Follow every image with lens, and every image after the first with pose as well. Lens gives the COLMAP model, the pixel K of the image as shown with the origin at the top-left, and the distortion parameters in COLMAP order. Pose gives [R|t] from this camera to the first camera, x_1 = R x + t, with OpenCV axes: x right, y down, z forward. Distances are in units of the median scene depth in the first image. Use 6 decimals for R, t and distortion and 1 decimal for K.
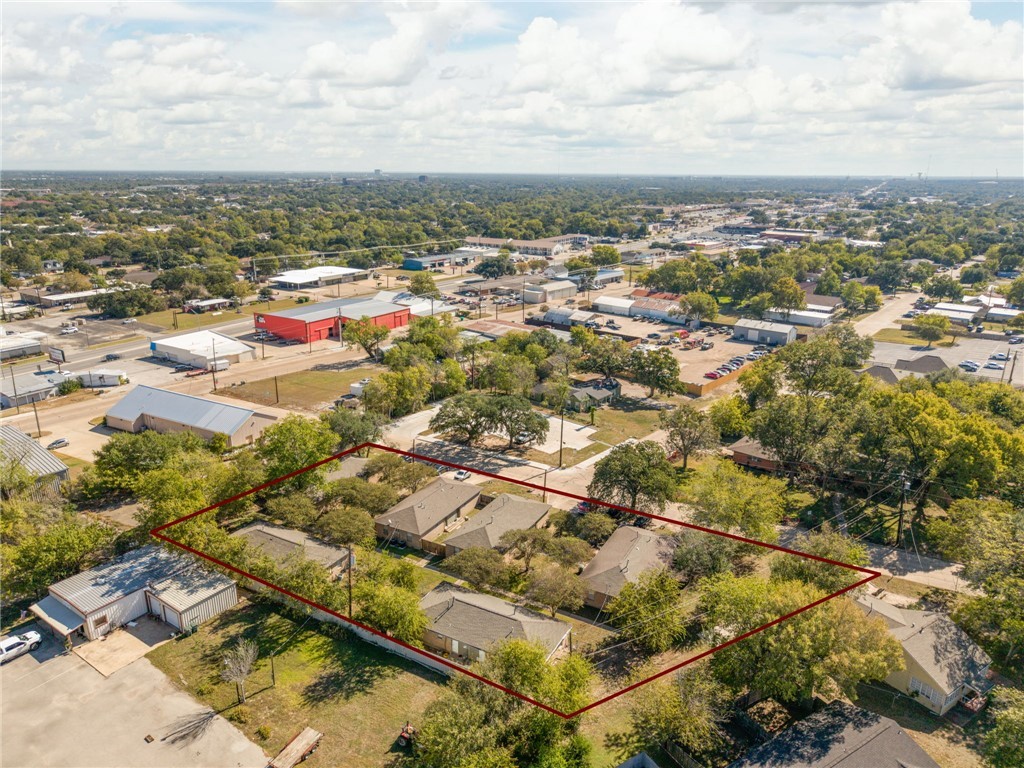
lens RADIAL K [[853.3, 0, 438.6], [0, 853.3, 382.4], [0, 0, 1]] dist [0.089445, -0.173935]
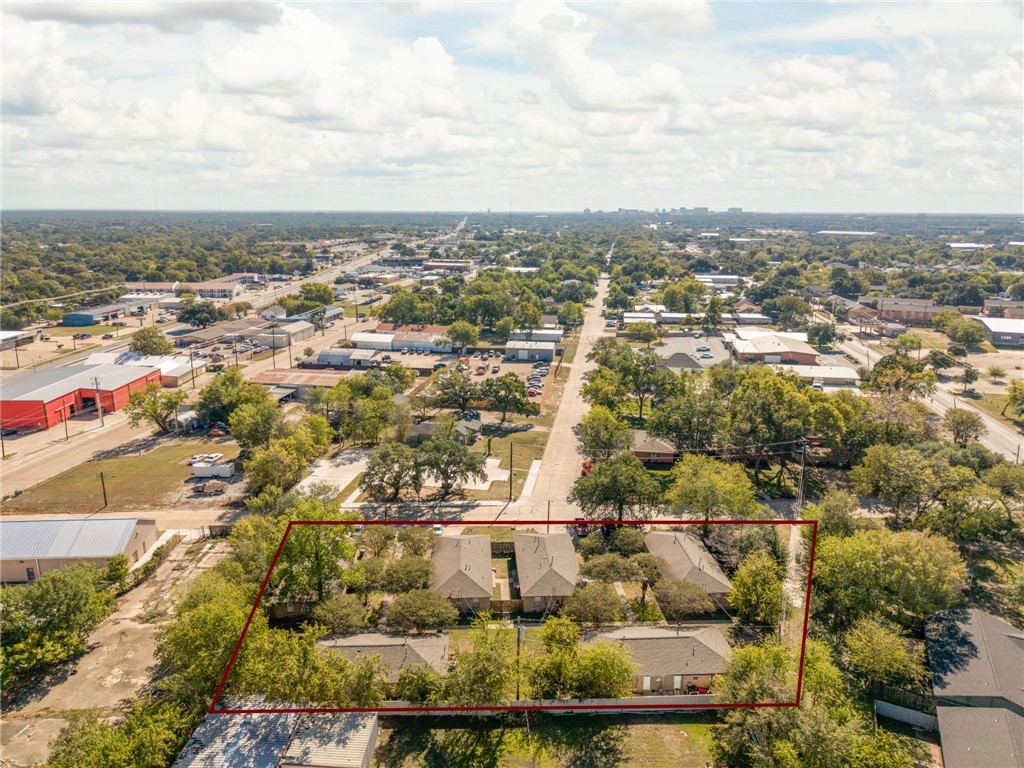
lens RADIAL K [[863.7, 0, 512.0], [0, 863.7, 384.0], [0, 0, 1]] dist [0.047295, -0.080636]
pose [[0.771552, -0.129441, 0.622858, -0.329178], [0.153917, 0.987975, 0.014658, -0.034906], [-0.617265, 0.084559, 0.782198, 0.138713]]
